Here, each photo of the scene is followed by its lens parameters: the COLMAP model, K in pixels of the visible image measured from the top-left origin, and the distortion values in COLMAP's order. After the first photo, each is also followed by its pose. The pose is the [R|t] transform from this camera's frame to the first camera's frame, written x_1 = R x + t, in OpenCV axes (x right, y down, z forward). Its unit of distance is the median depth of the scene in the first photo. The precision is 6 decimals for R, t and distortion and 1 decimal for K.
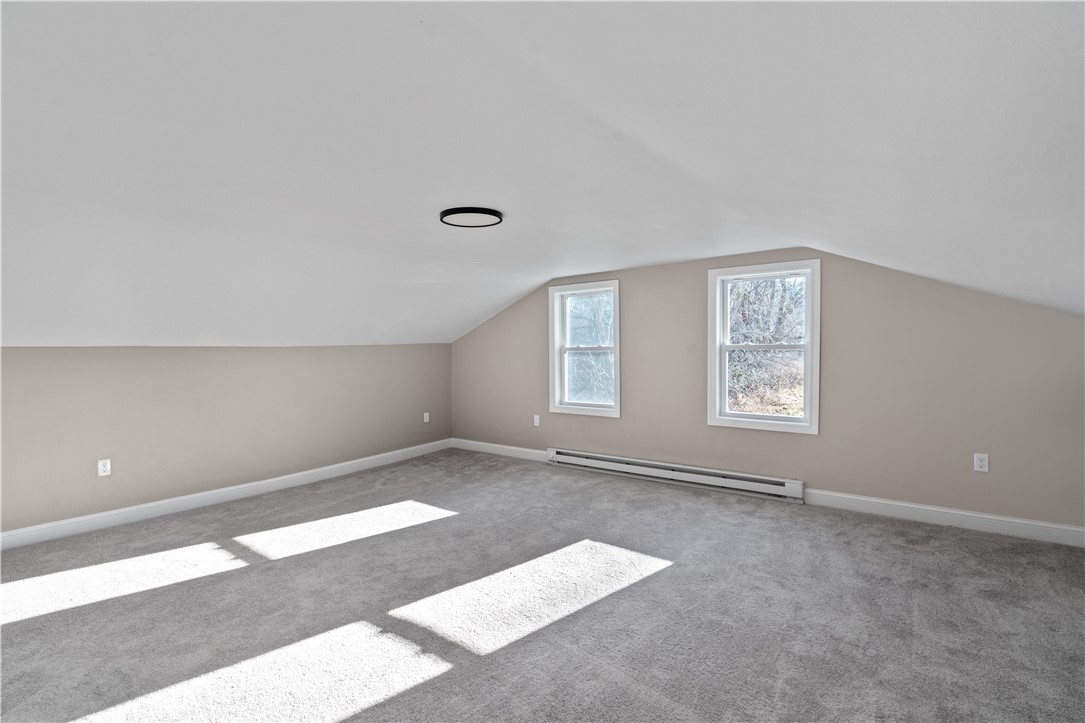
lens RADIAL K [[496.1, 0, 542.5], [0, 496.1, 361.5], [0, 0, 1]] dist [0.000696, 0.000091]
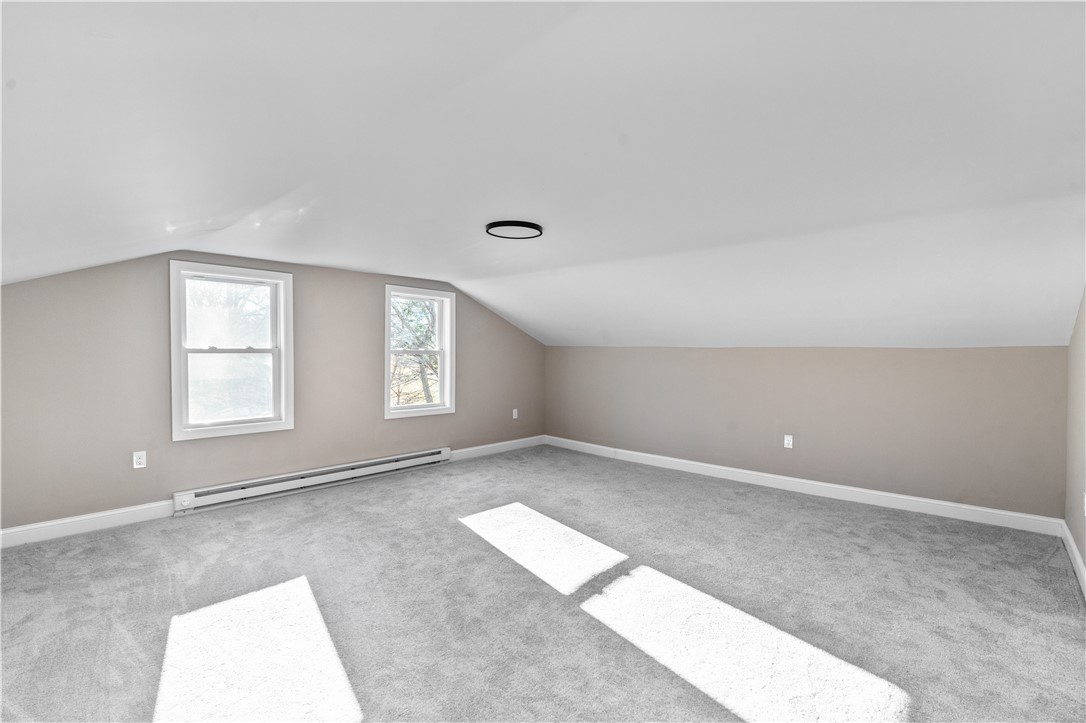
lens RADIAL K [[497.0, 0, 543.0], [0, 497.0, 361.5], [0, 0, 1]] dist [-0.003814, 0.000418]
pose [[0.096093, -0.008572, 0.995335, -0.773696], [0.013768, 0.999879, 0.007282, -0.009056], [-0.995277, 0.013004, 0.096199, 0.523176]]
